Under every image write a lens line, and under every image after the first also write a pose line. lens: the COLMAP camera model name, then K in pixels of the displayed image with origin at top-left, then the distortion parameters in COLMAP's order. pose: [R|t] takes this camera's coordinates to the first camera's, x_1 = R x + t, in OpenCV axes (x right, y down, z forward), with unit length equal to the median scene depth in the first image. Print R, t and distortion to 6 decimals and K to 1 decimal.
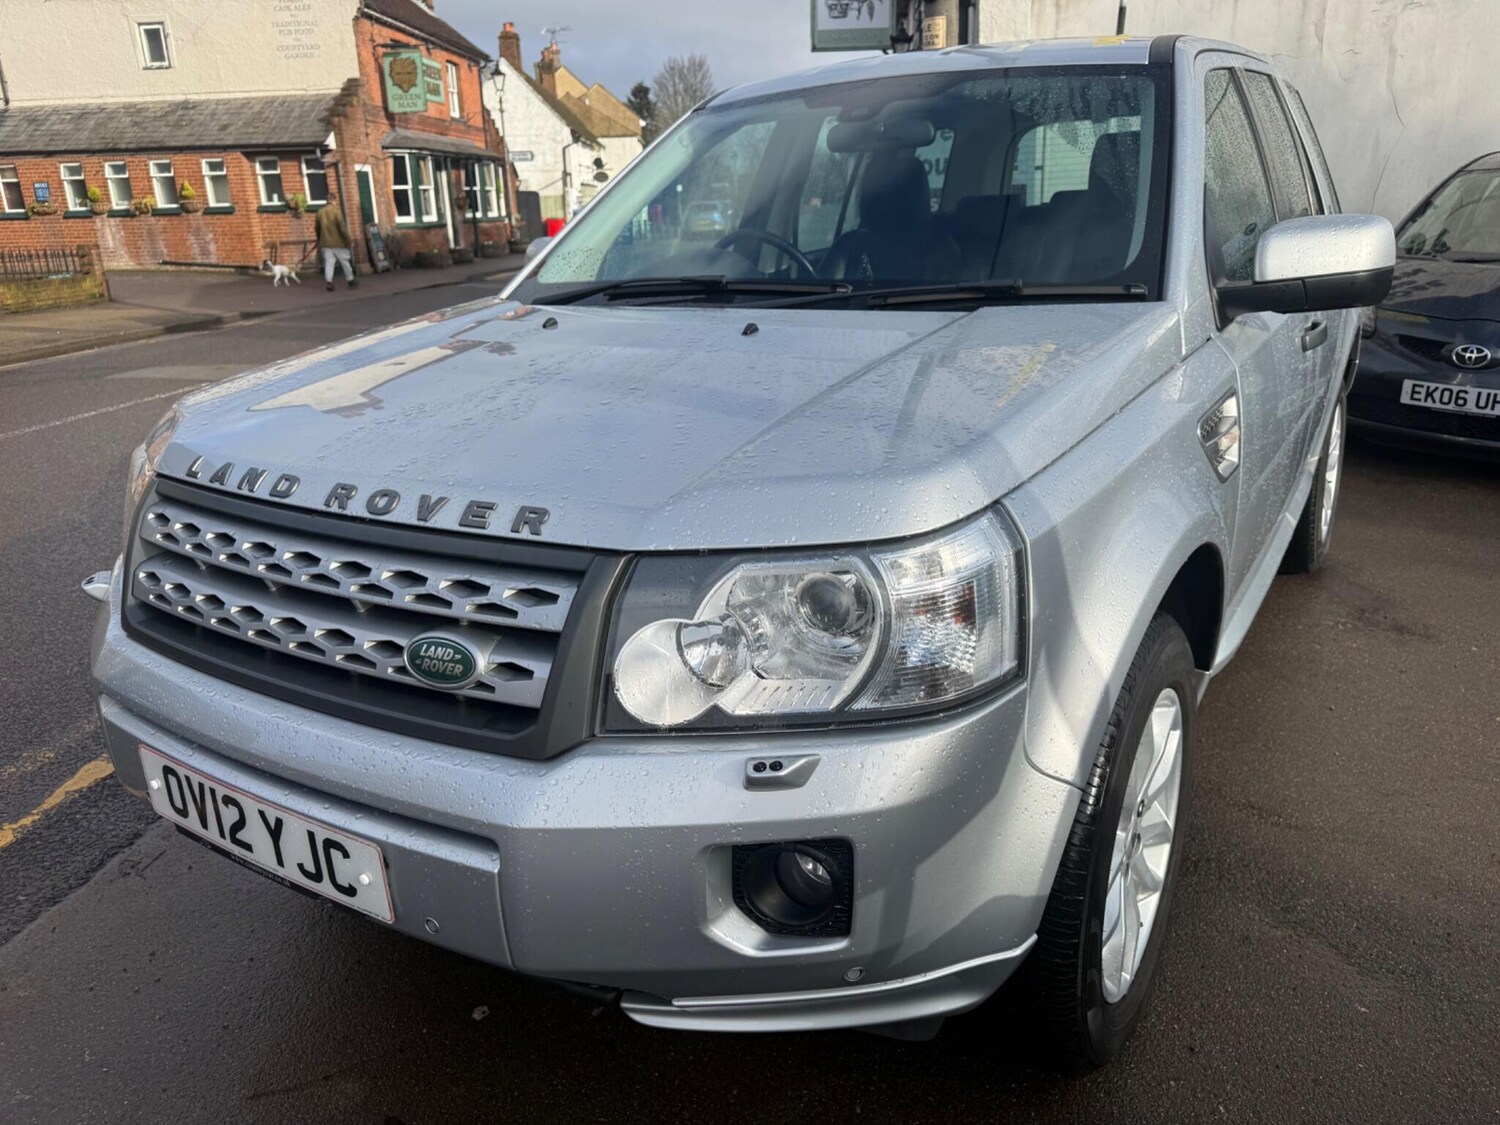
lens RADIAL K [[1067.0, 0, 754.2], [0, 1067.0, 563.3], [0, 0, 1]] dist [0.026277, -0.031396]
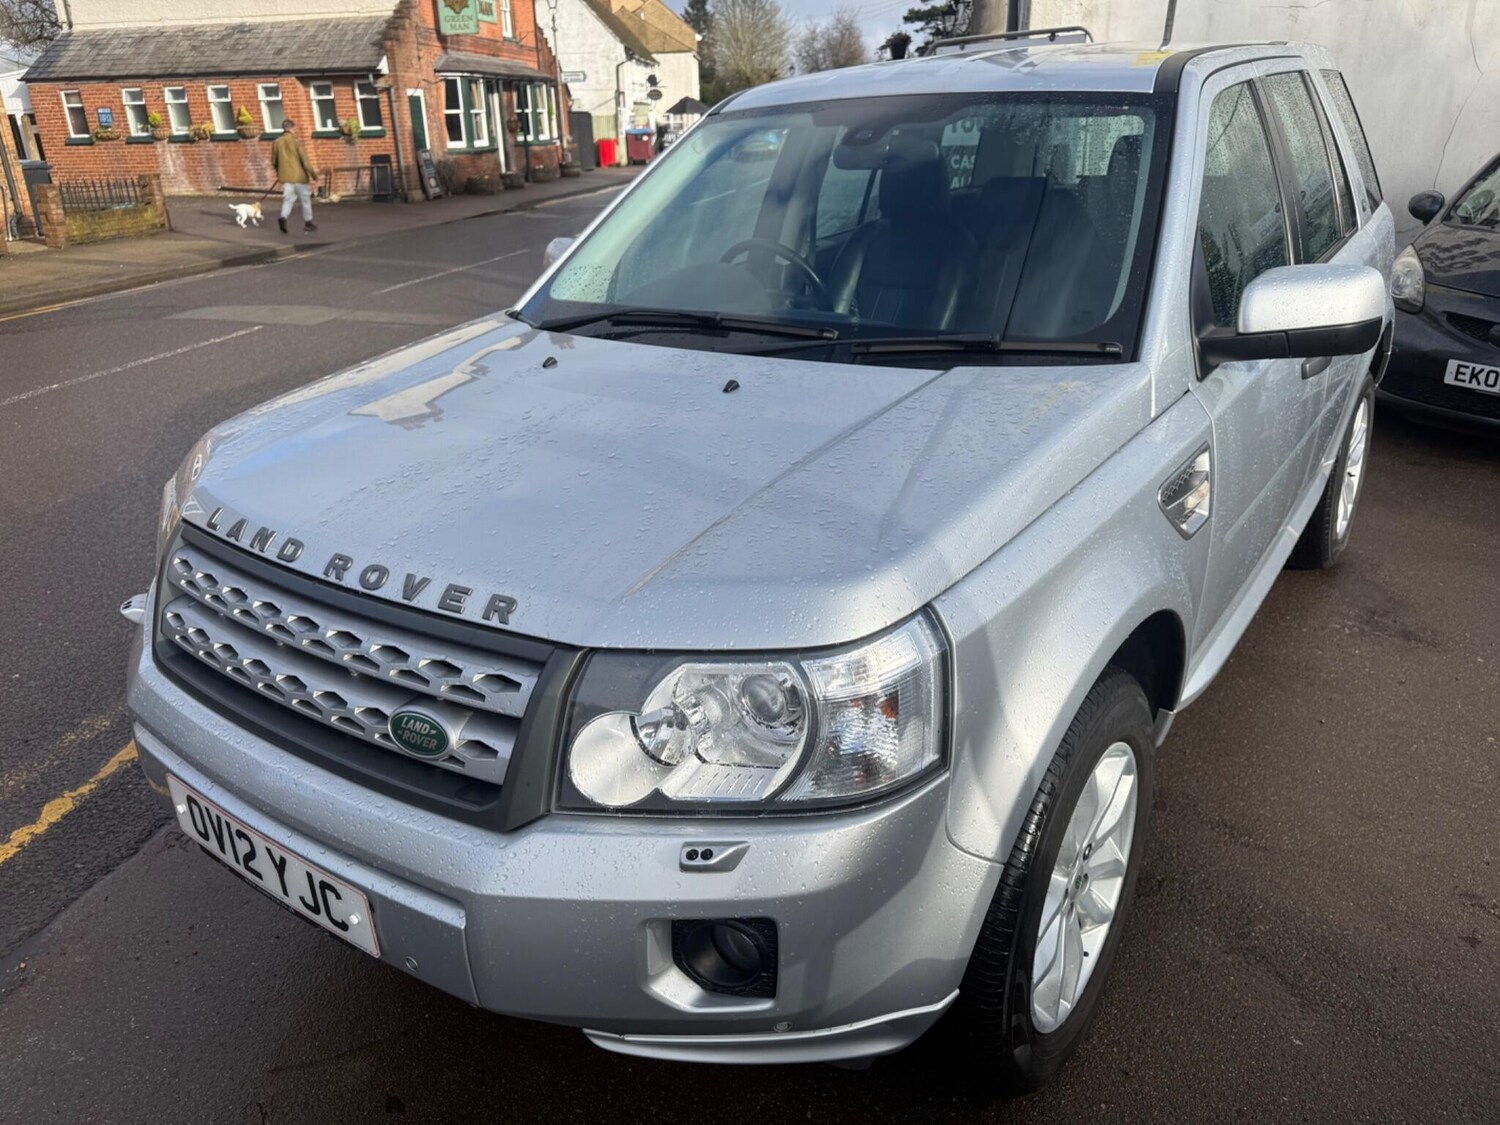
lens RADIAL K [[1067.0, 0, 740.8], [0, 1067.0, 559.0], [0, 0, 1]] dist [0.026277, -0.031396]
pose [[0.998025, 0.025605, -0.057365, 0.017299], [-0.021696, 0.997465, 0.067764, -0.029794], [0.058955, -0.066386, 0.996051, -0.013415]]
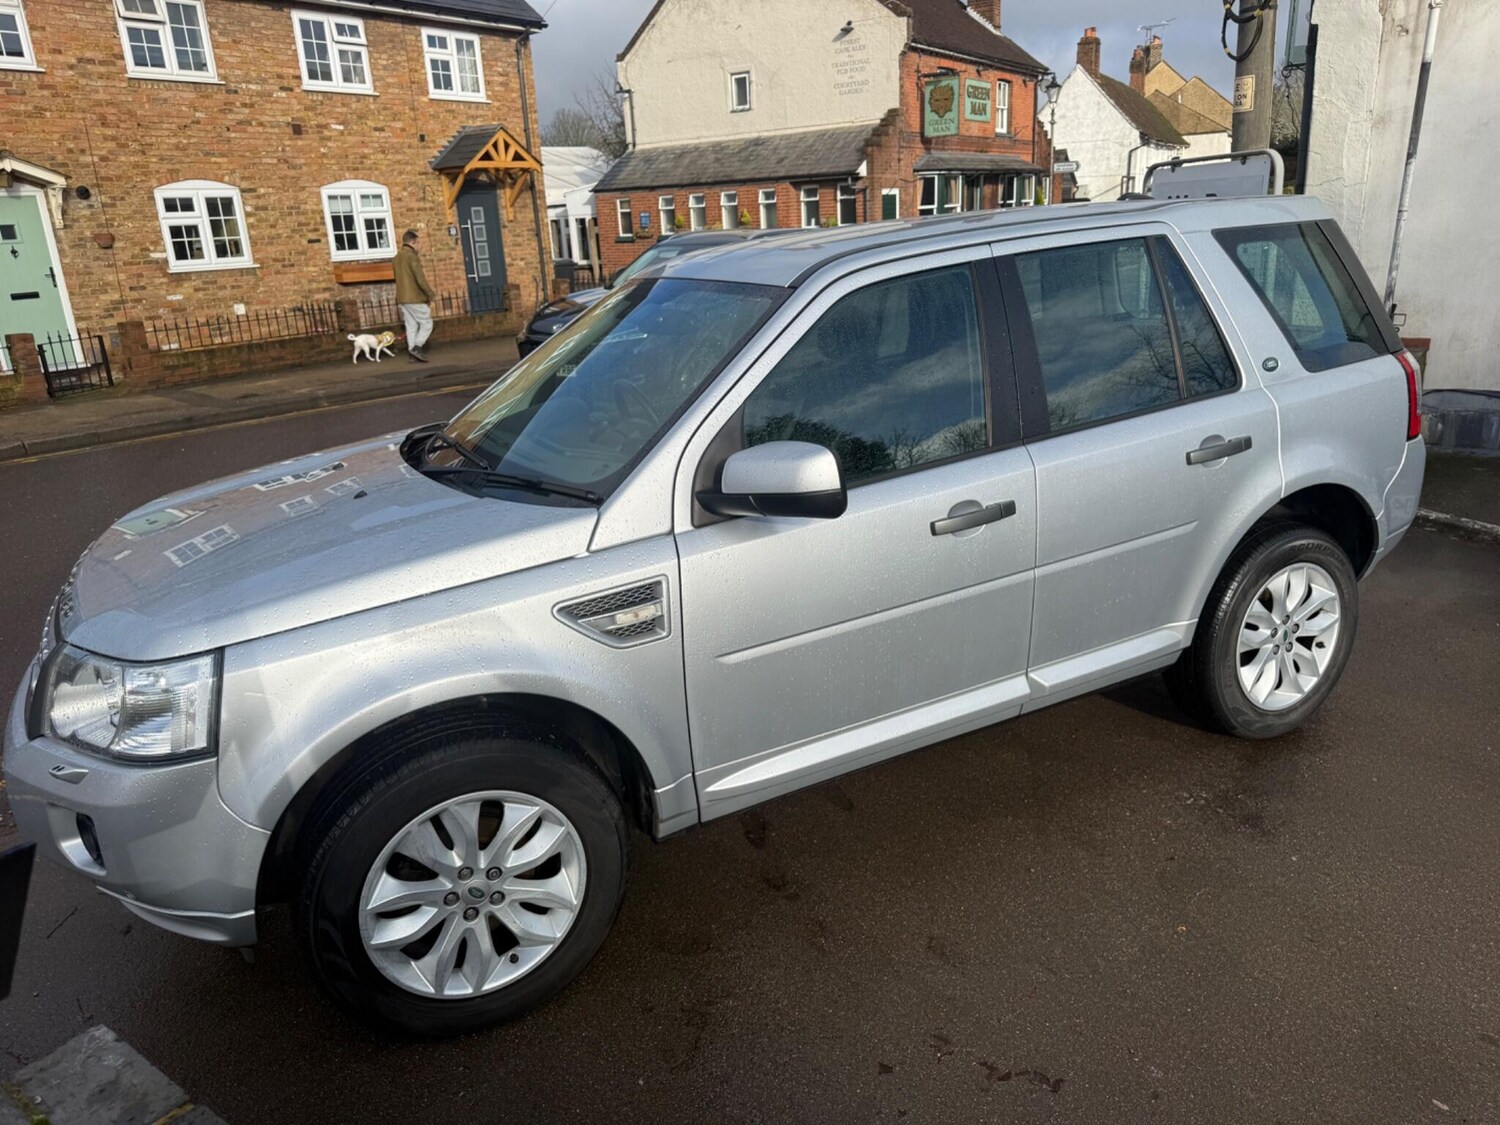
lens RADIAL K [[1067.0, 0, 773.4], [0, 1067.0, 578.6], [0, 0, 1]] dist [0.026277, -0.031396]
pose [[0.868373, 0.144840, -0.474288, 0.307024], [-0.135799, 0.989292, 0.053481, -0.065413], [0.476955, 0.017967, 0.878744, -0.013614]]
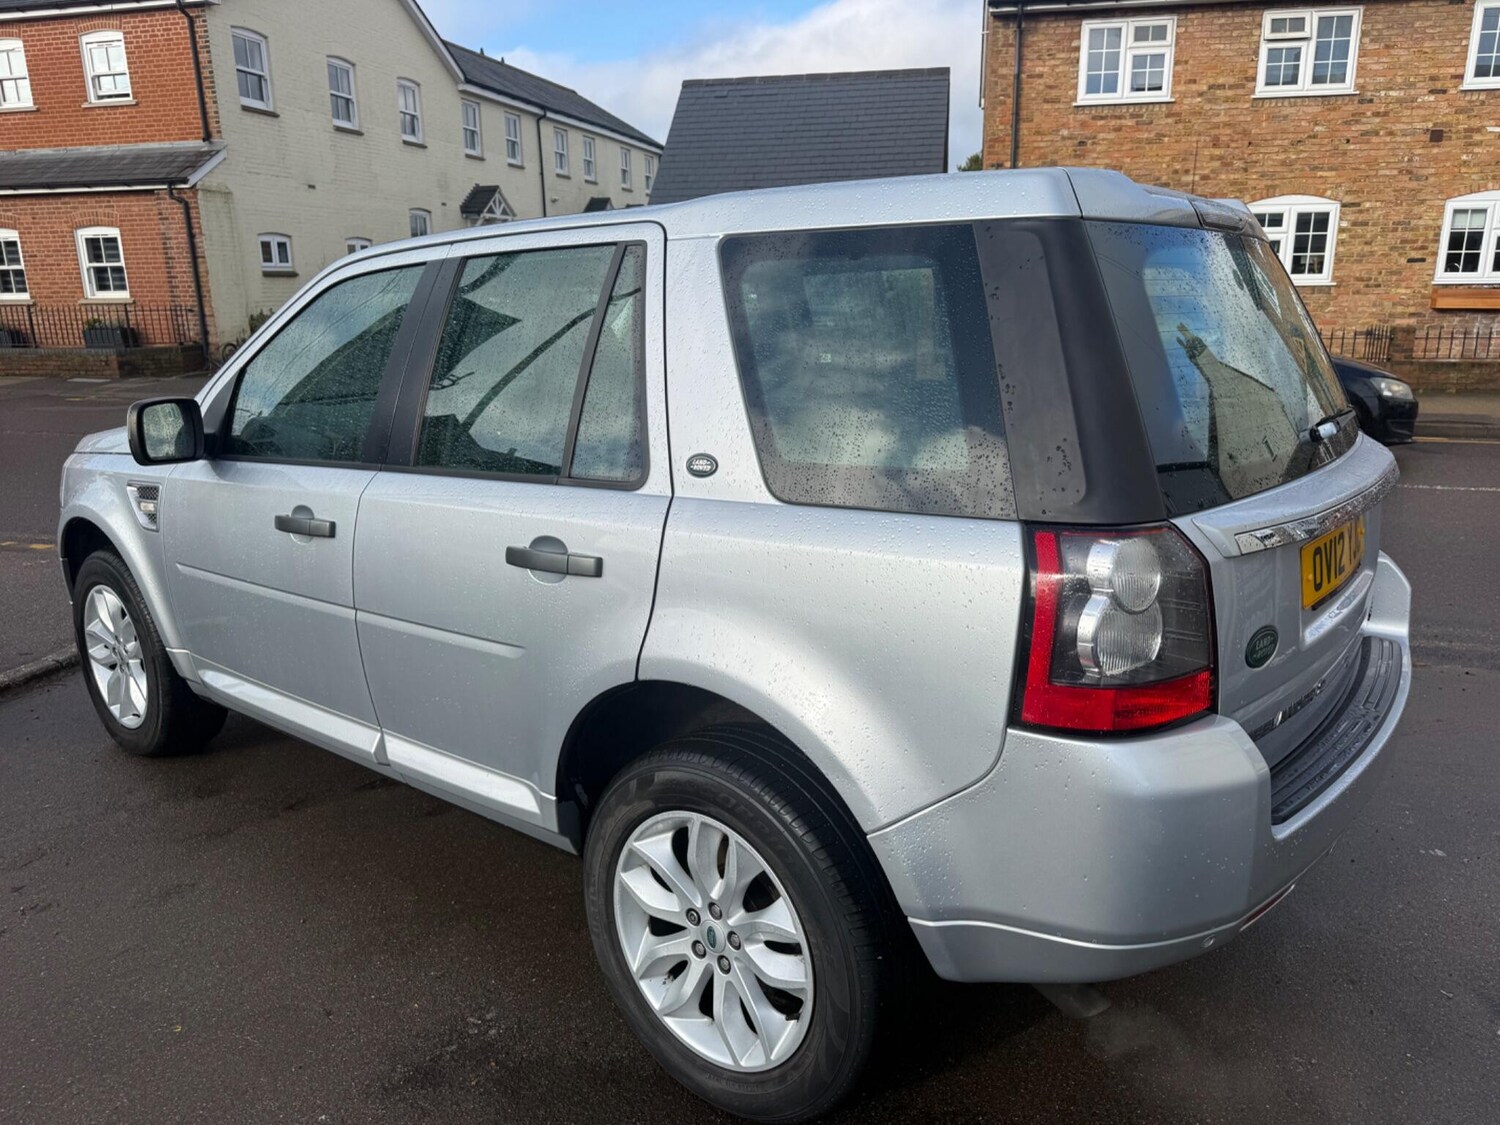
lens RADIAL K [[1067.0, 0, 738.1], [0, 1067.0, 576.6], [0, 0, 1]] dist [0.026277, -0.031396]
pose [[-0.125784, 0.288824, -0.949083, 0.501425], [-0.301720, 0.900225, 0.313943, -0.207829], [0.945063, 0.325846, -0.026090, 0.466306]]
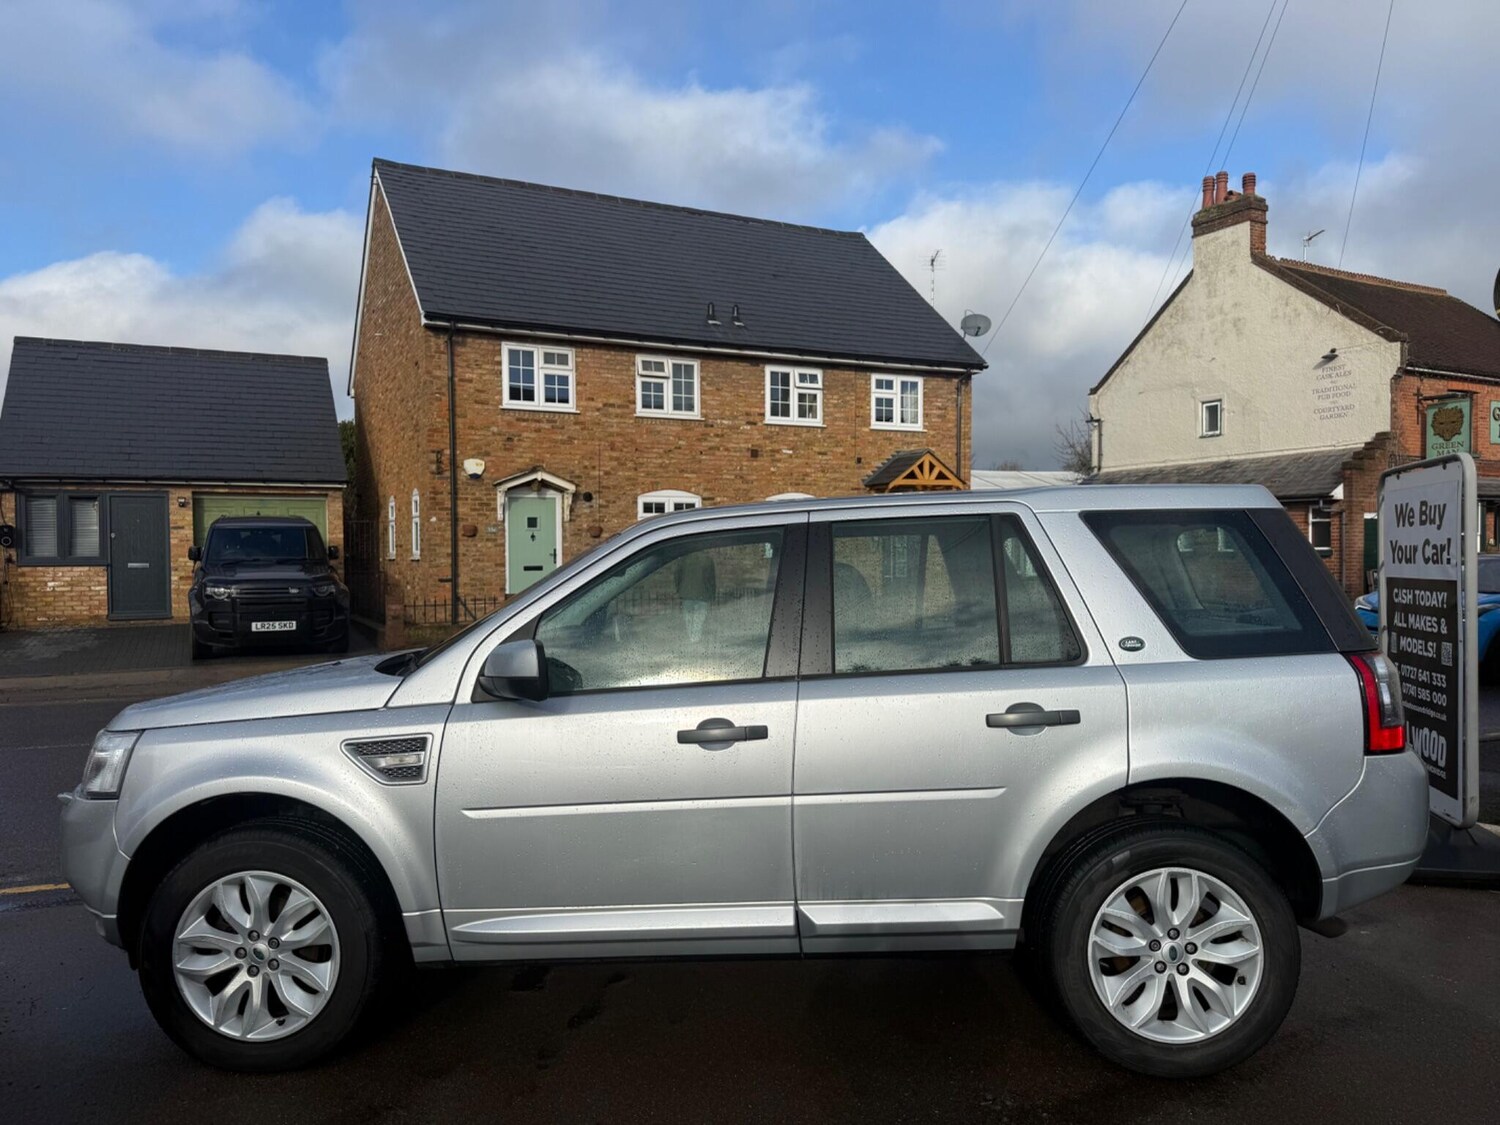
lens RADIAL K [[1067.0, 0, 726.5], [0, 1067.0, 579.5], [0, 0, 1]] dist [0.026277, -0.031396]
pose [[0.511239, 0.045113, -0.858254, 0.529125], [-0.281271, 0.952410, -0.117484, -0.084951], [0.812109, 0.301464, 0.499598, 0.112638]]
